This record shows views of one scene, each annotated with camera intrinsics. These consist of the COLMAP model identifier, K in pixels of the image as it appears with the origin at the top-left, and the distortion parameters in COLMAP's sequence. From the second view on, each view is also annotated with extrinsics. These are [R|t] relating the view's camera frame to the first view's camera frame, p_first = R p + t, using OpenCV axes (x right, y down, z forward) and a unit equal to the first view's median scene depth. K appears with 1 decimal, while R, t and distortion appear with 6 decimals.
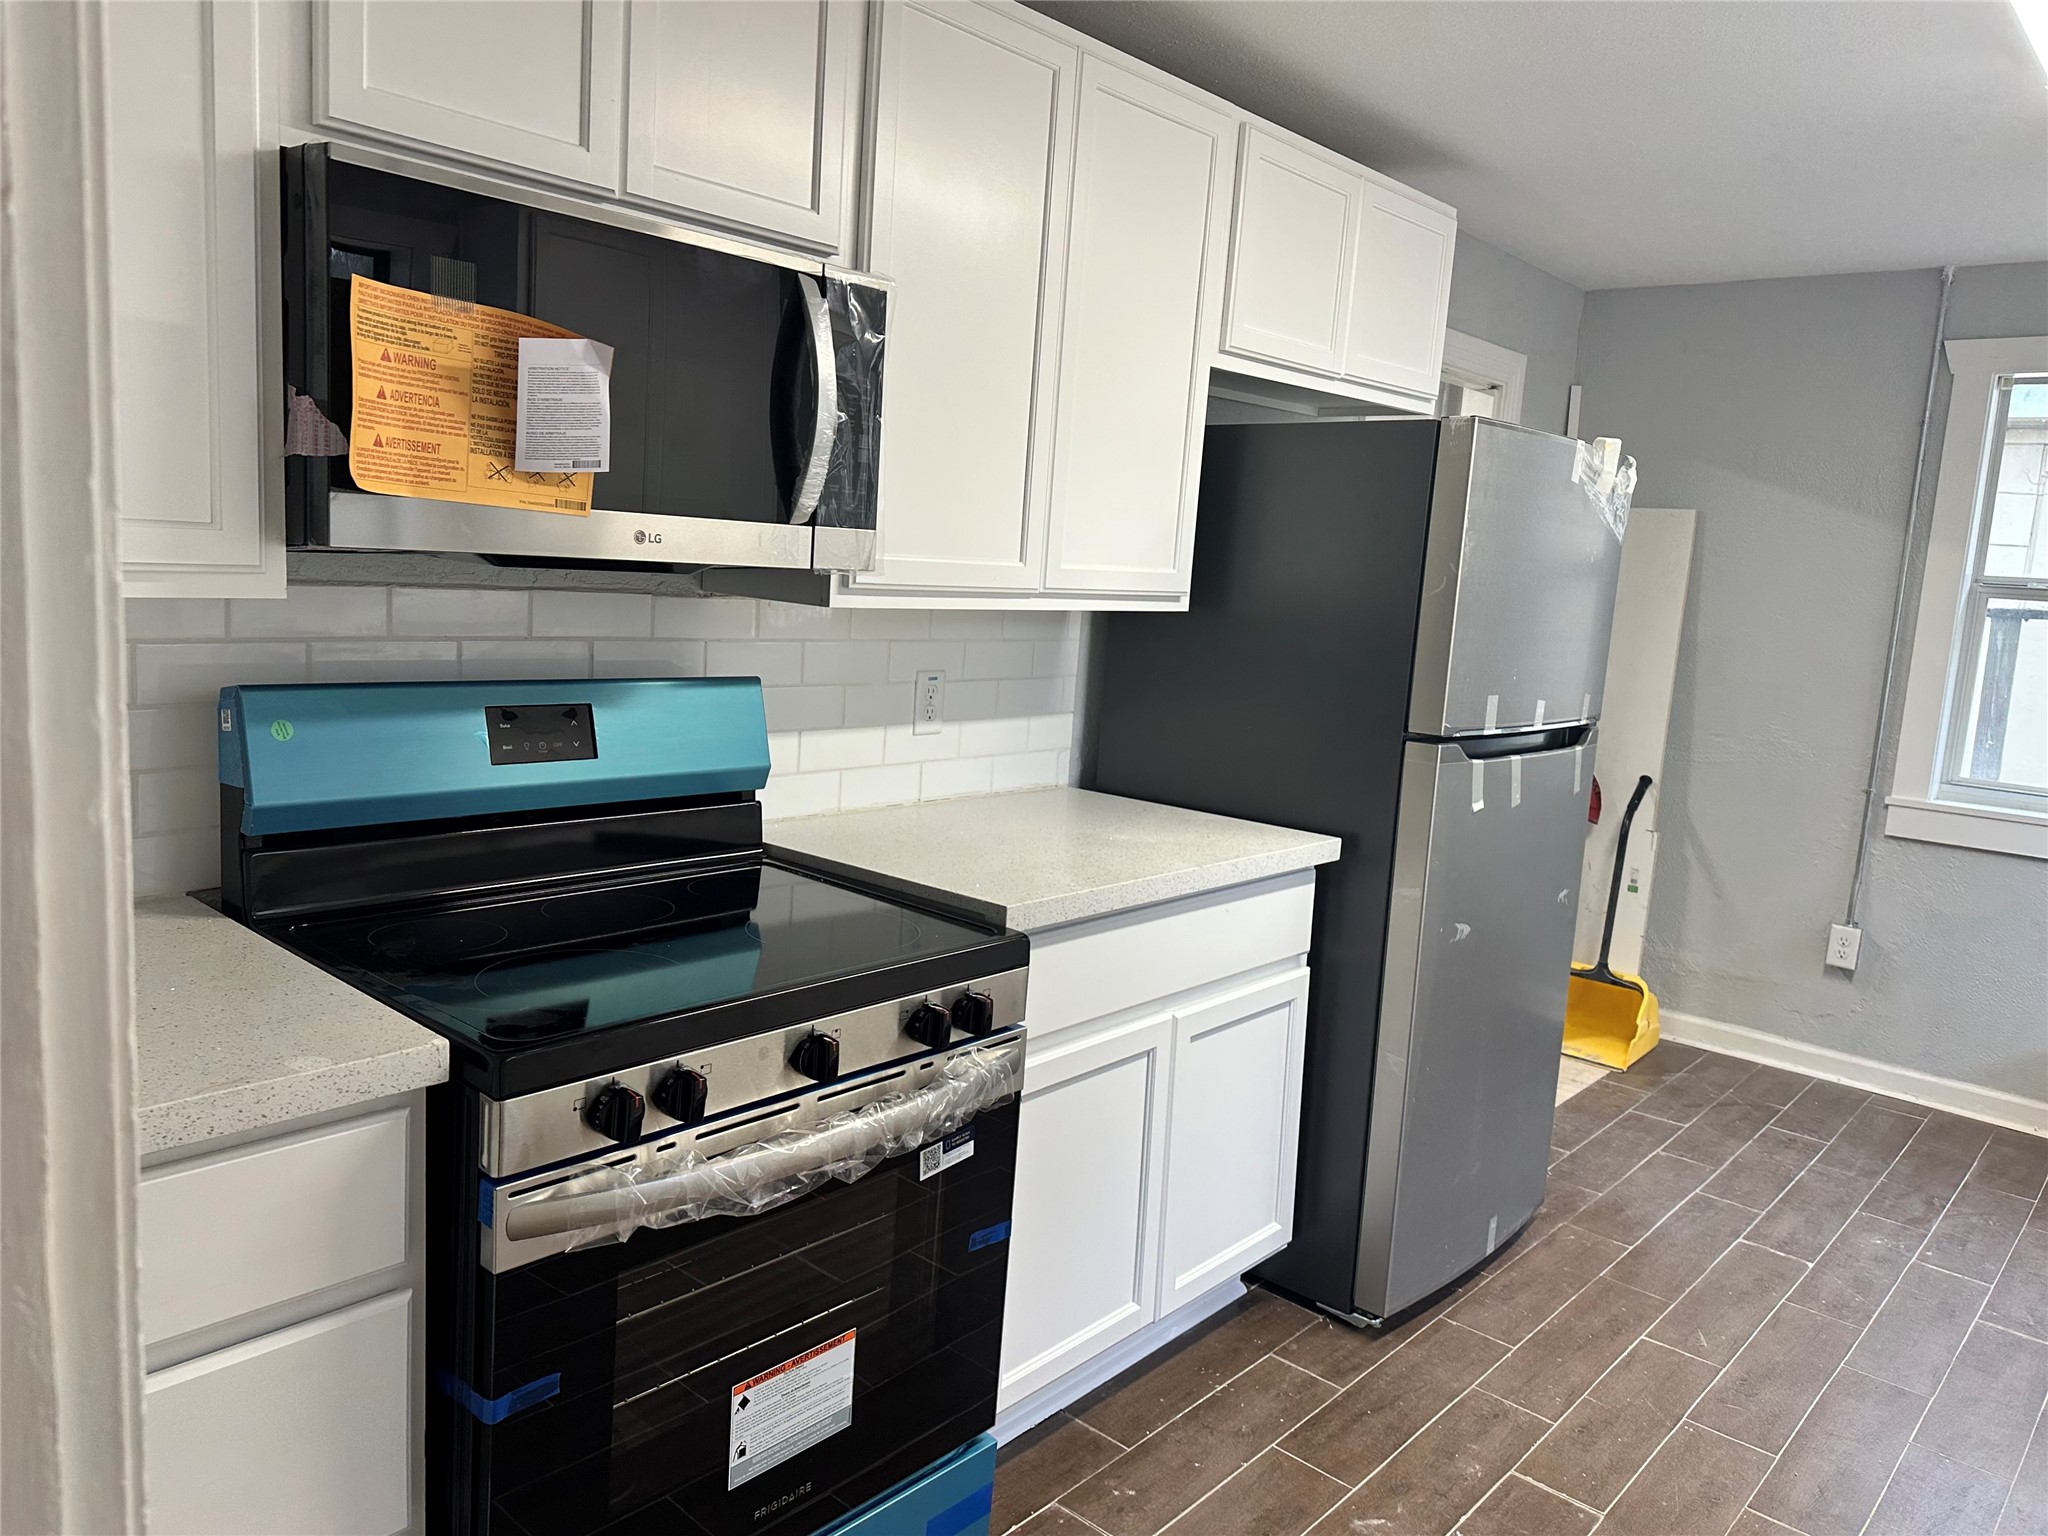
lens RADIAL K [[1433.6, 0, 1024.0], [0, 1433.6, 768.0], [0, 0, 1]] dist [-0.004436, -0.006185]
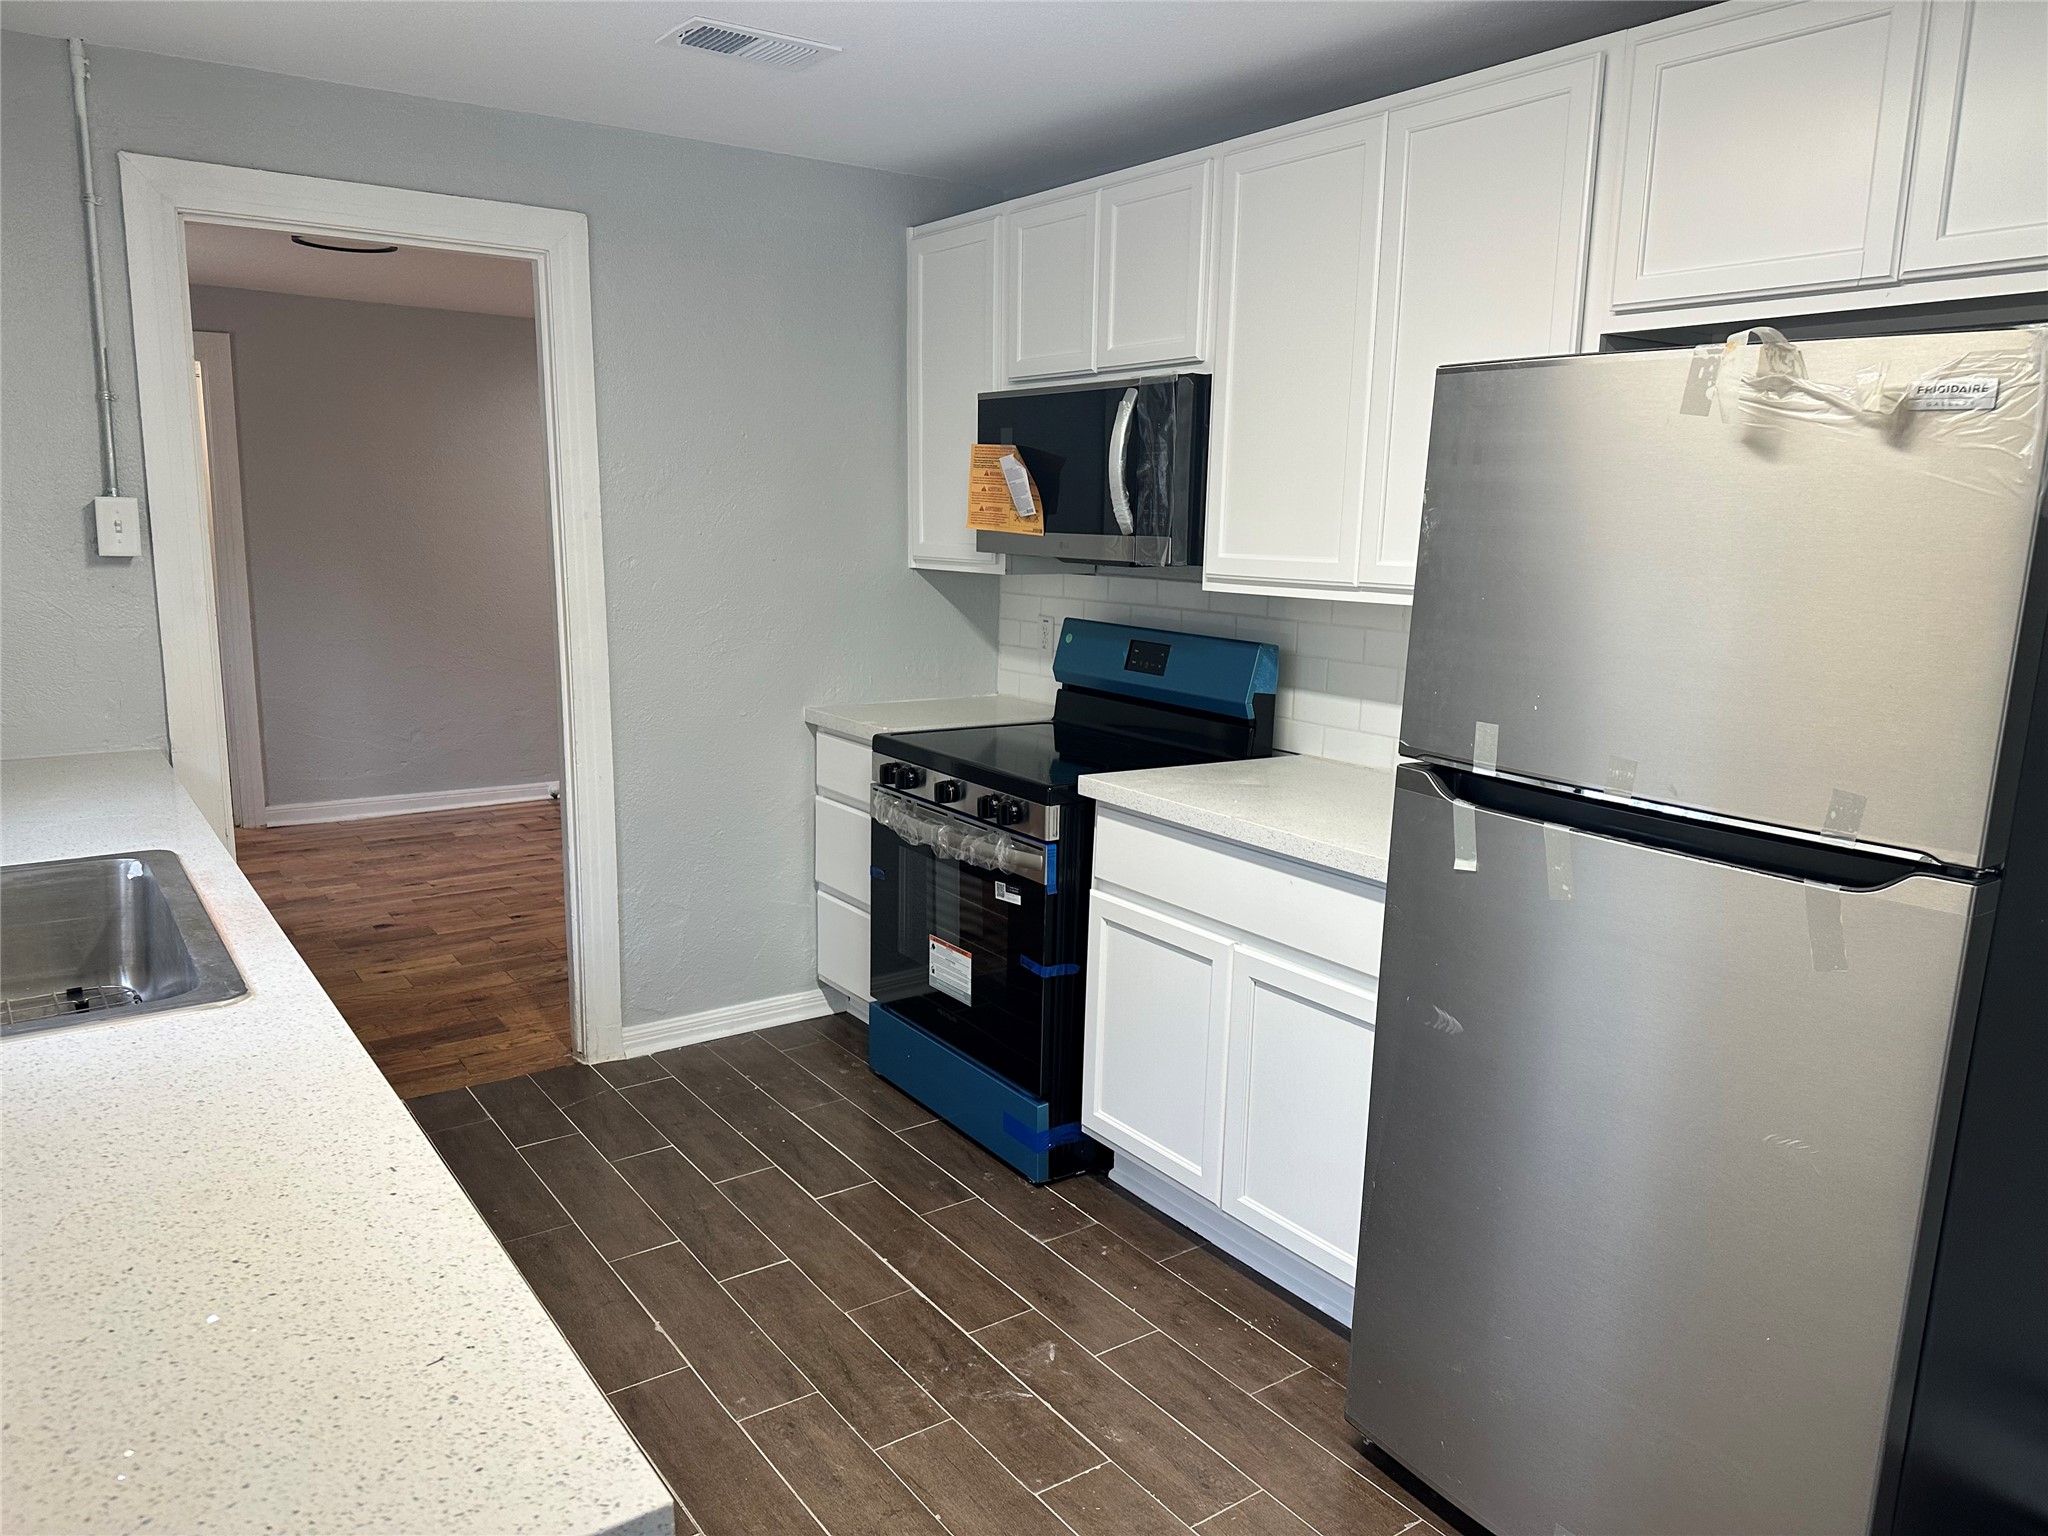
lens RADIAL K [[1433.1, 0, 1031.5], [0, 1433.1, 754.6], [0, 0, 1]] dist [0.170372, -0.320096]
pose [[-0.206343, 0.099489, -0.973409, 1.315893], [-0.180484, 0.973878, 0.137796, -0.113229], [0.961690, 0.204118, -0.182997, 1.057446]]
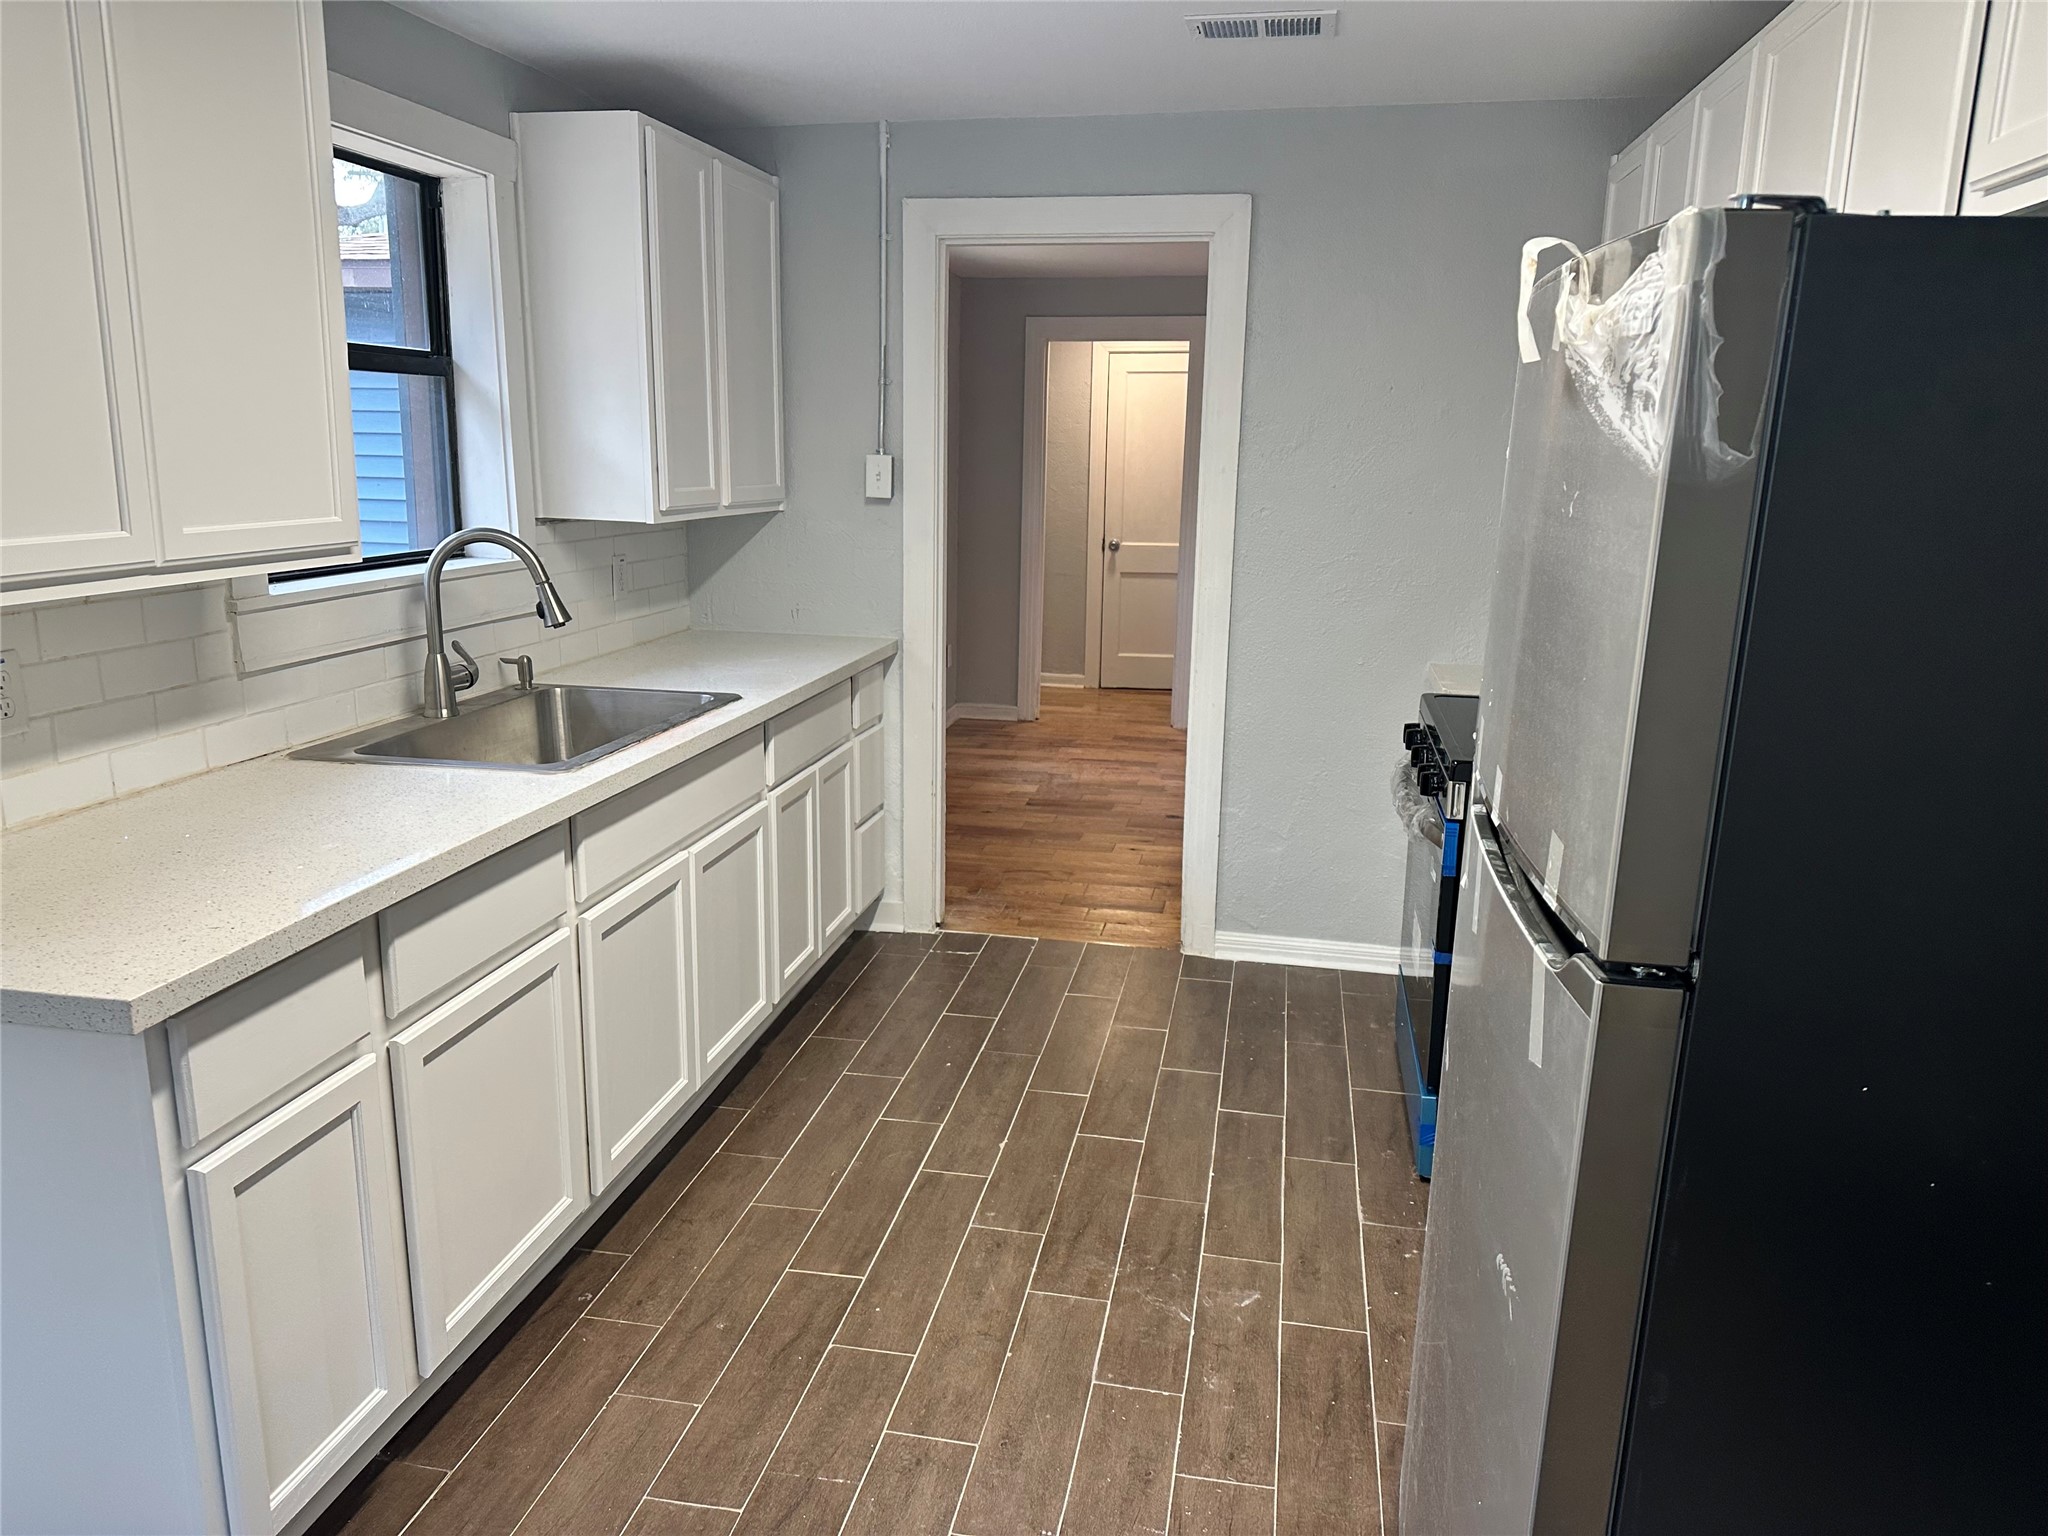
lens RADIAL K [[1433.1, 0, 1031.5], [0, 1433.1, 754.6], [0, 0, 1]] dist [0.170372, -0.320096]
pose [[-0.848404, 0.036080, -0.528118, 0.985427], [-0.149651, 0.940628, 0.304670, -0.239689], [0.507755, 0.337517, -0.792633, 1.651559]]
